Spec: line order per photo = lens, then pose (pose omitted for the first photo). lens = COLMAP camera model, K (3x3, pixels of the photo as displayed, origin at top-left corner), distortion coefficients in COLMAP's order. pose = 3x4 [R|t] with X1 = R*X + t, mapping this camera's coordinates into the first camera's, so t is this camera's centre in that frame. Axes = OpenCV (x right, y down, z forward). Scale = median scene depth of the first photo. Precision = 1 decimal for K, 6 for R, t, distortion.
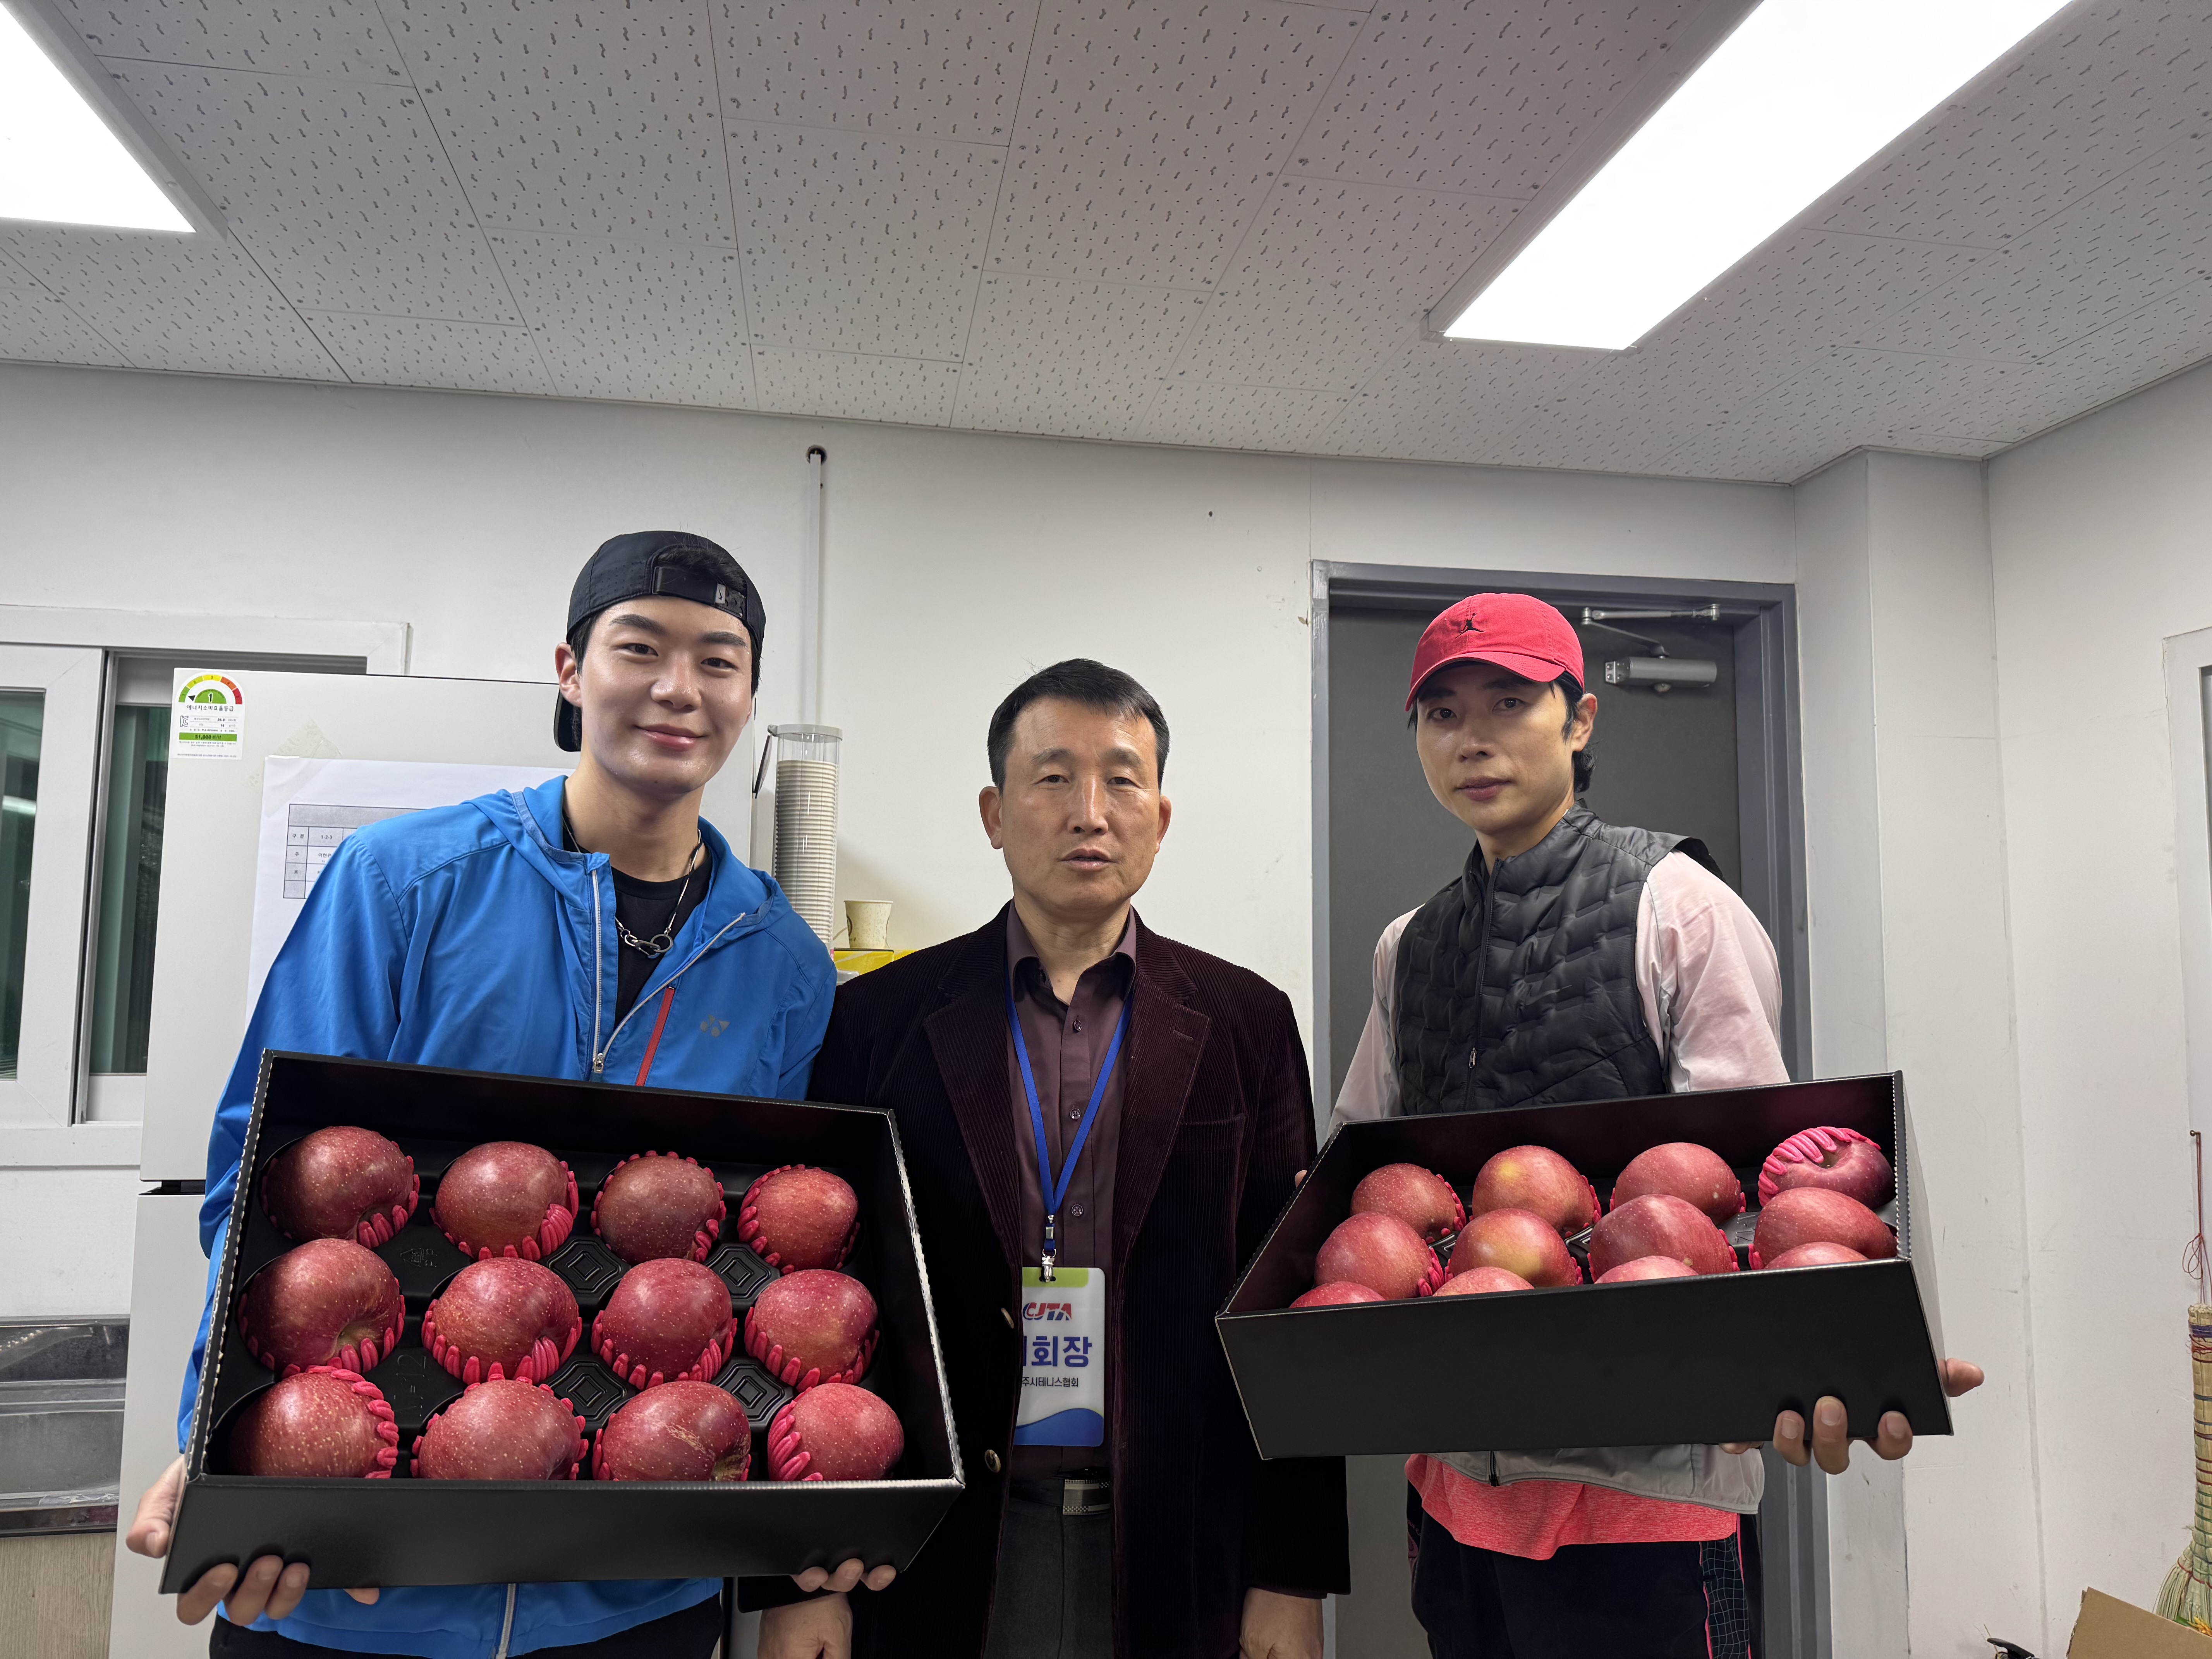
lens RADIAL K [[1543.0, 0, 1112.1], [0, 1543.0, 820.8], [0, 0, 1]] dist [-0.002276, -0.019968]
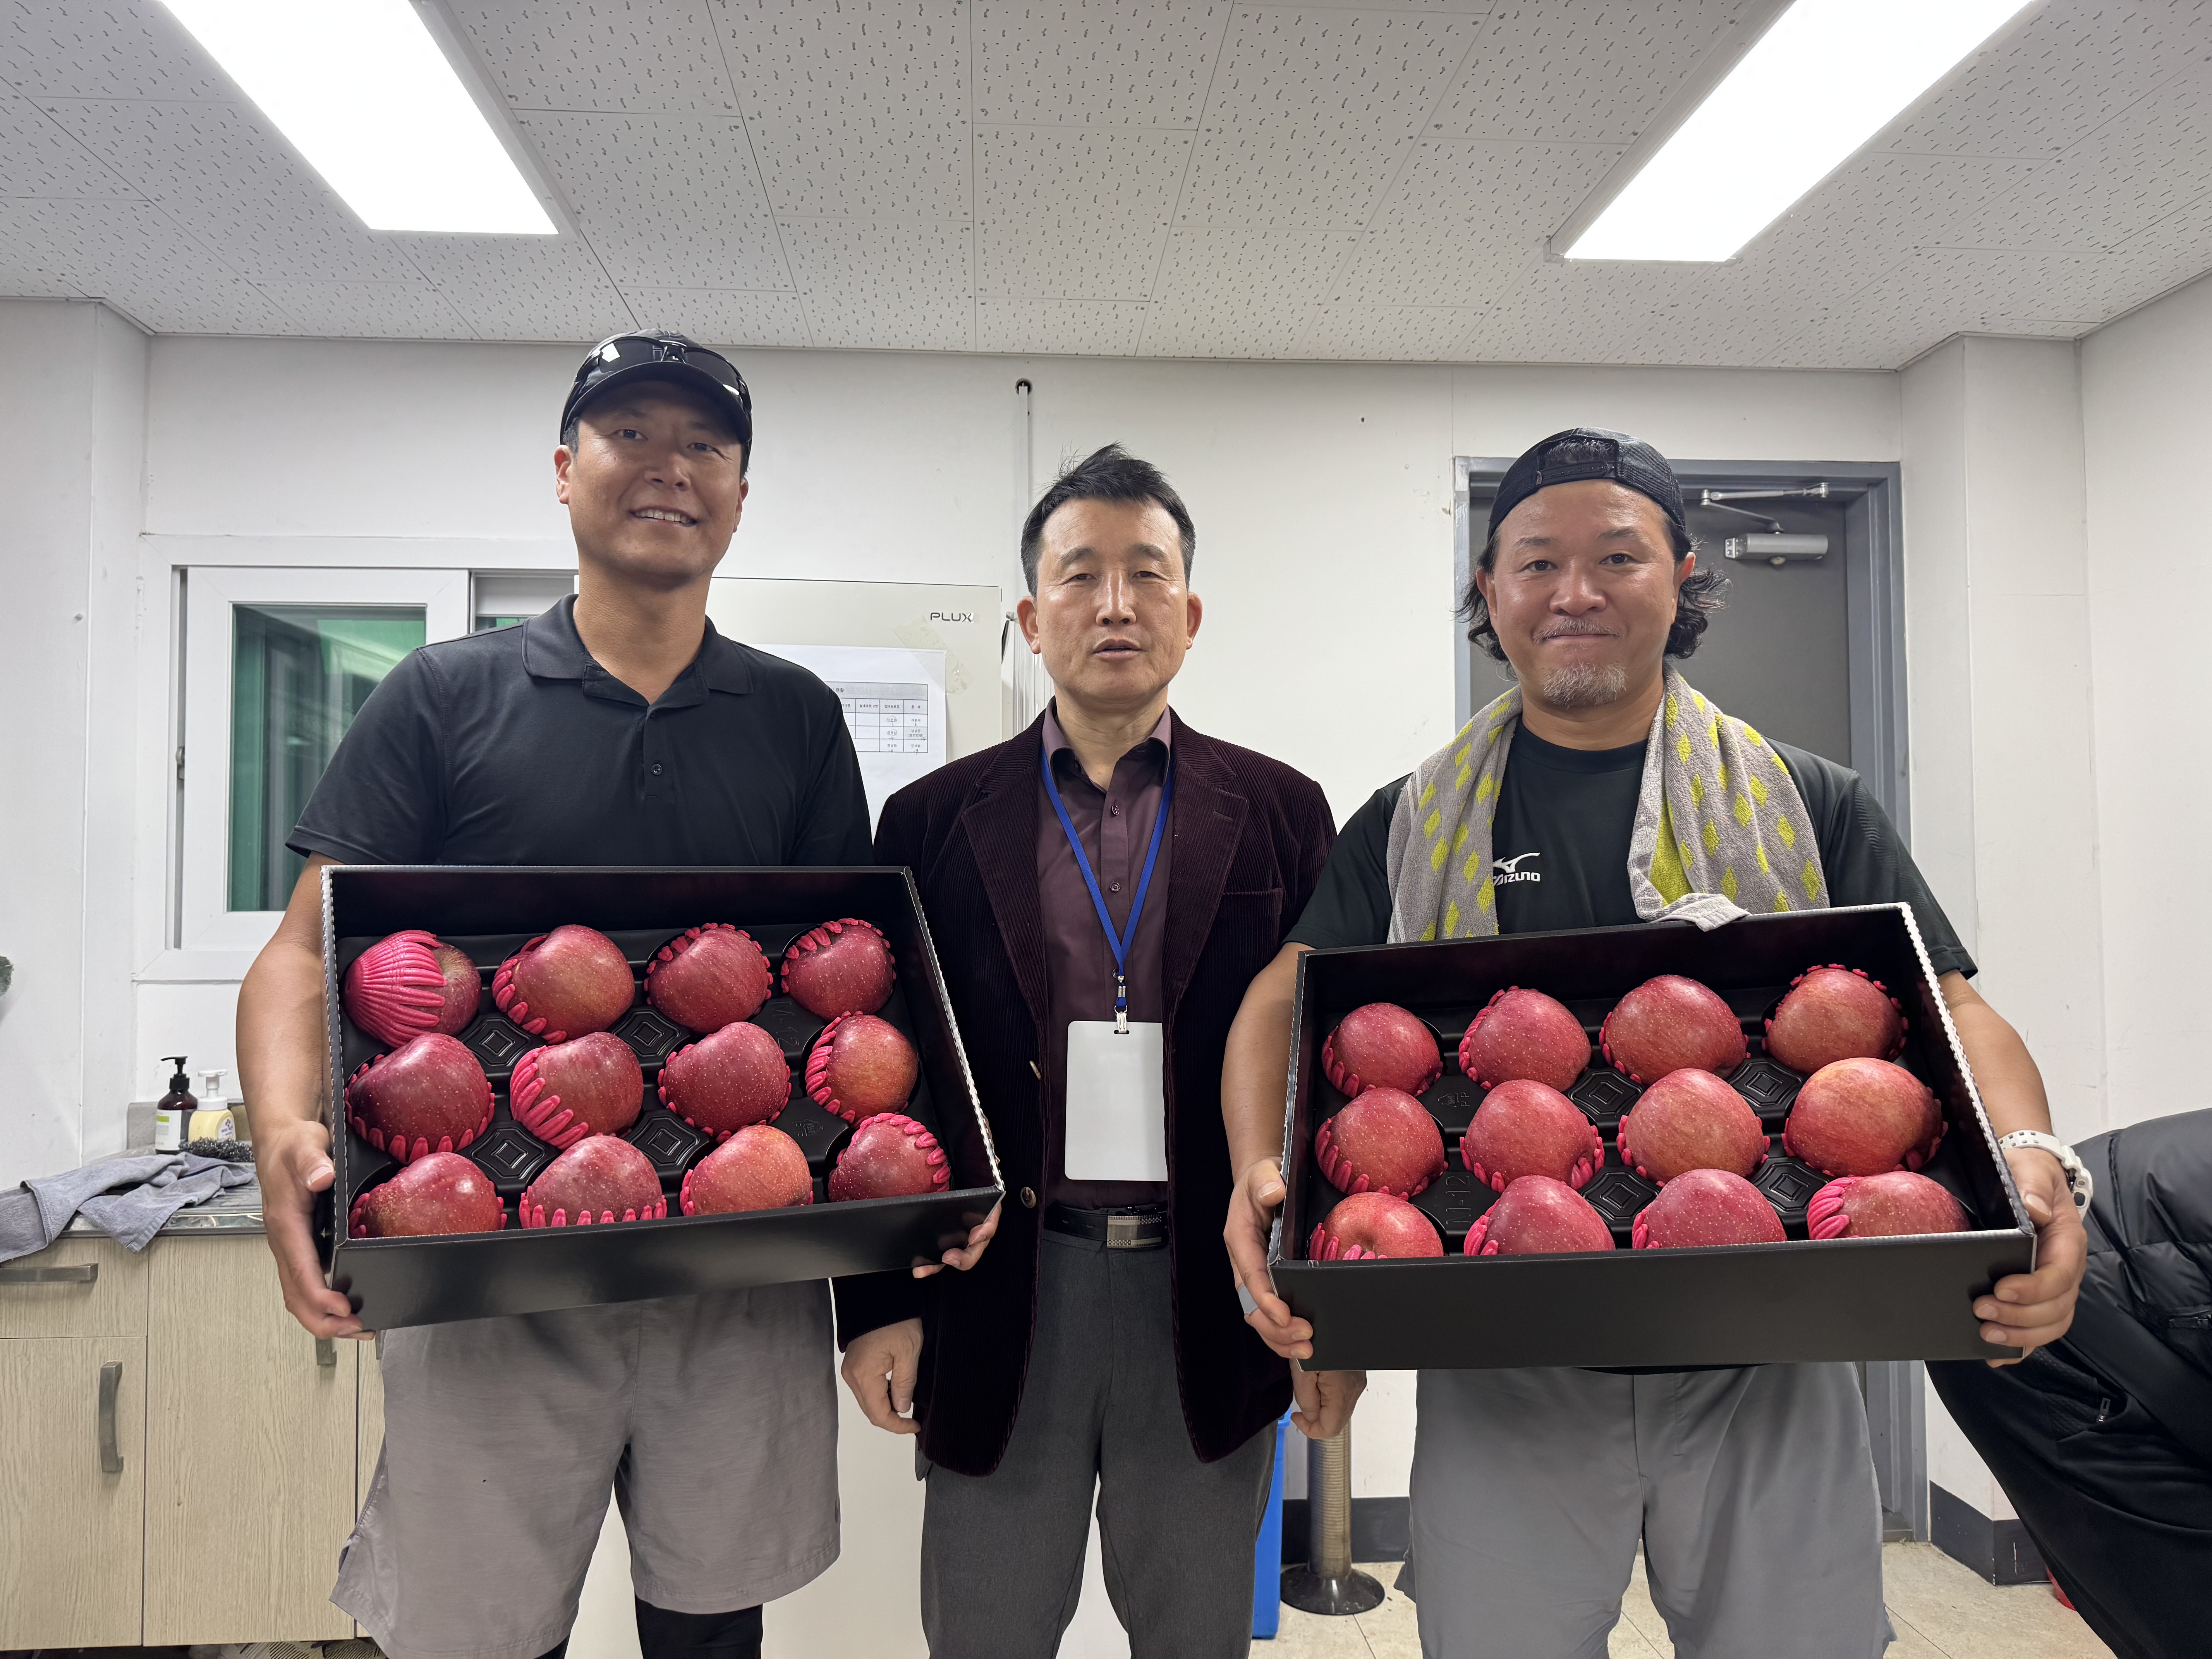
lens RADIAL K [[1543.0, 0, 1099.5], [0, 1543.0, 827.8], [0, 0, 1]] dist [-0.002276, -0.019968]
pose [[0.994249, -0.017945, -0.105582, -0.018426], [0.024030, 0.998105, 0.056649, 0.039721], [0.104365, -0.058860, 0.992796, -0.209904]]
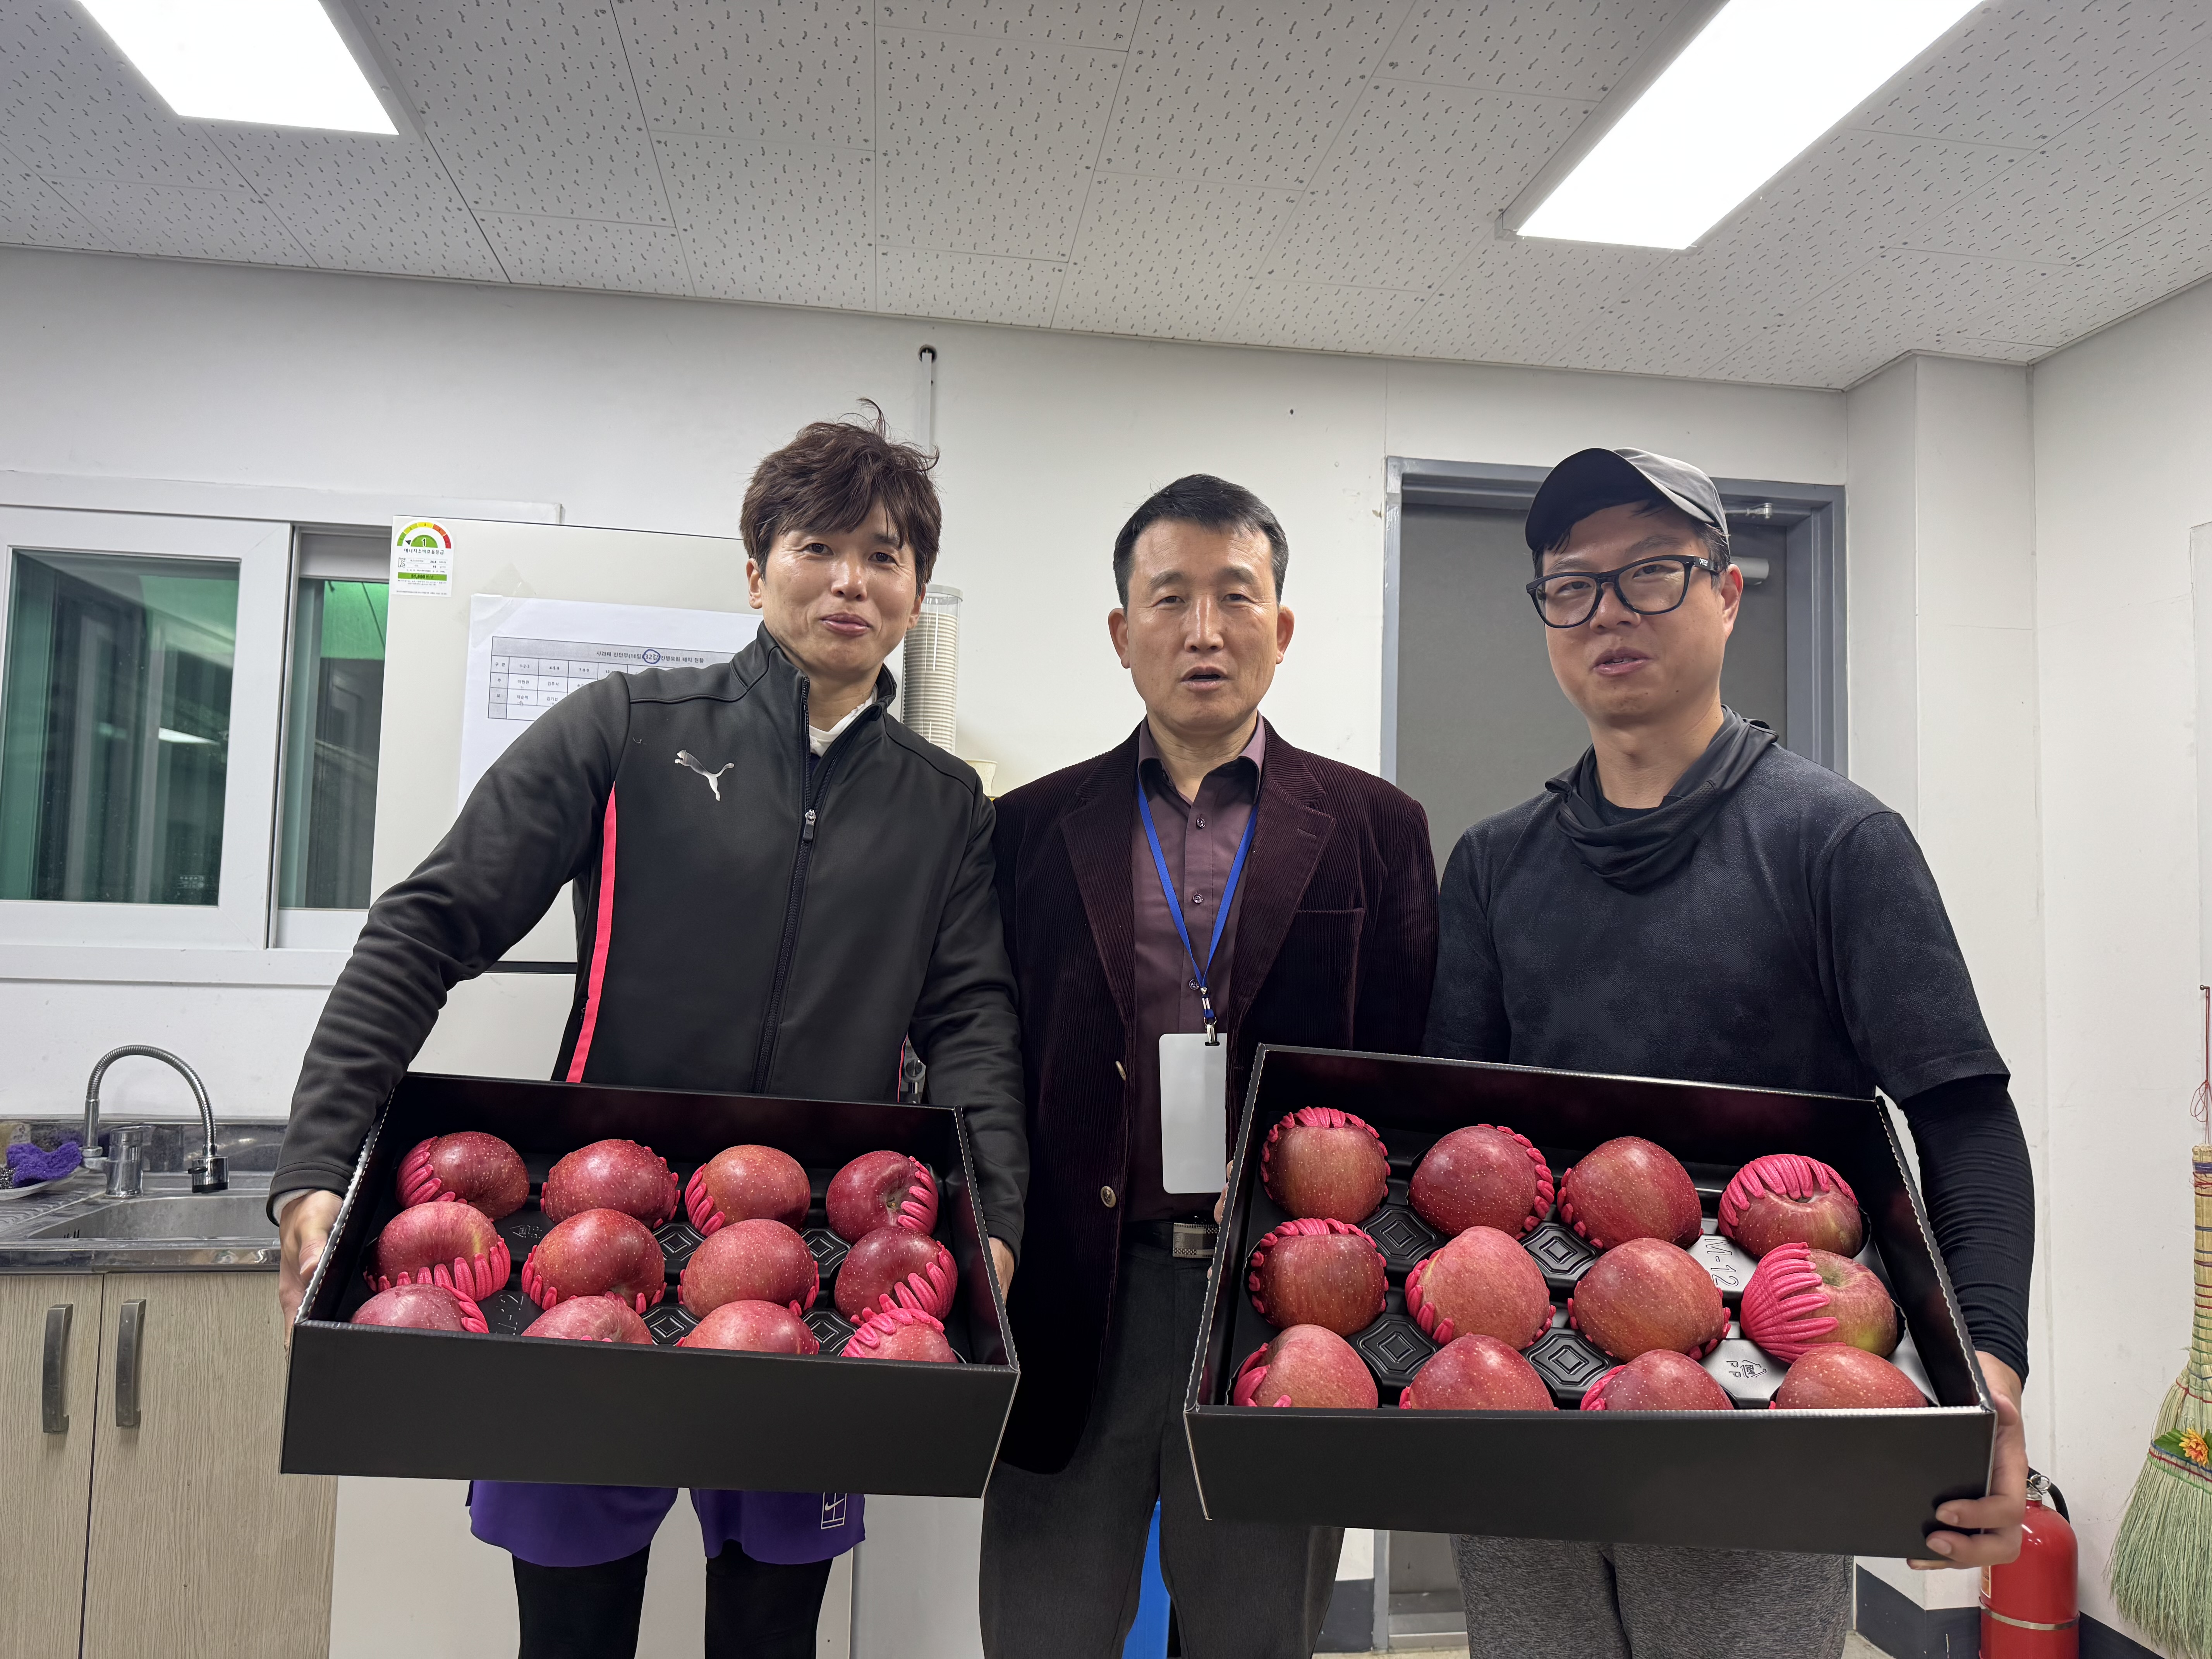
lens RADIAL K [[1543.0, 0, 1106.2], [0, 1543.0, 828.0], [0, 0, 1]] dist [-0.002276, -0.019968]
pose [[0.999265, 0.013674, -0.035818, -0.026874], [-0.012510, 0.999392, 0.032535, 0.066168], [0.036241, -0.032063, 0.998829, -0.098811]]
